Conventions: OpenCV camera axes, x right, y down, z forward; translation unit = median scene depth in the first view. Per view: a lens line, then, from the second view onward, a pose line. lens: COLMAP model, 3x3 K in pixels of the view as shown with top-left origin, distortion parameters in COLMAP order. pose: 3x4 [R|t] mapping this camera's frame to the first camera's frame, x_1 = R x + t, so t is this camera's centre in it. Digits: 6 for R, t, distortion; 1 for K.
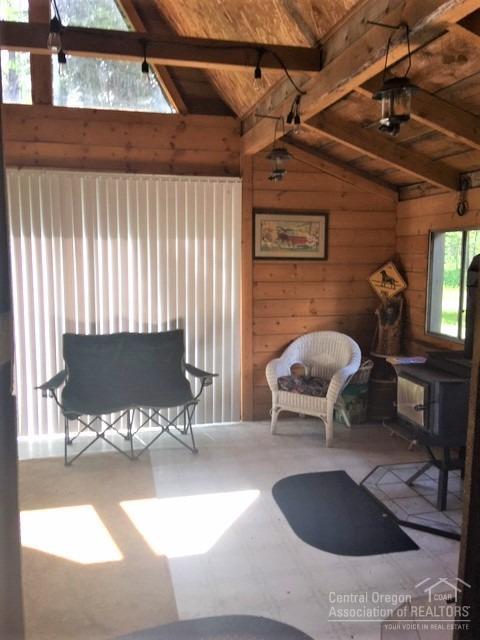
lens RADIAL K [[541.8, 0, 240.0], [0, 541.8, 320.0], [0, 0, 1]] dist [0.117354, -0.182113]
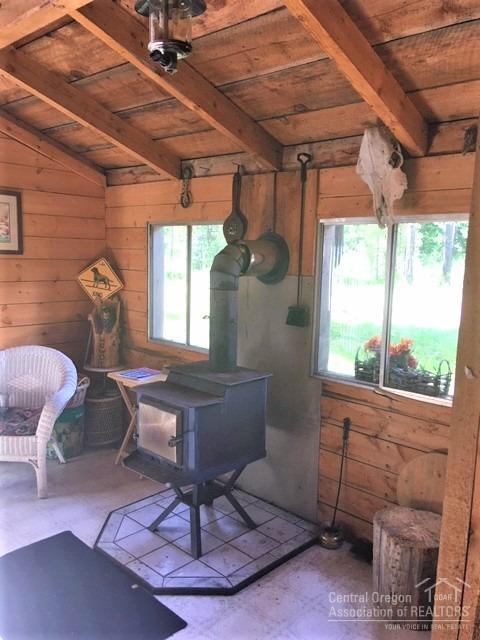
lens RADIAL K [[541.8, 0, 240.0], [0, 541.8, 320.0], [0, 0, 1]] dist [0.117354, -0.182113]
pose [[0.837442, -0.053079, 0.543943, -0.012018], [0.045797, 0.998588, 0.026936, -0.025836], [-0.544605, 0.002354, 0.838690, 0.196868]]
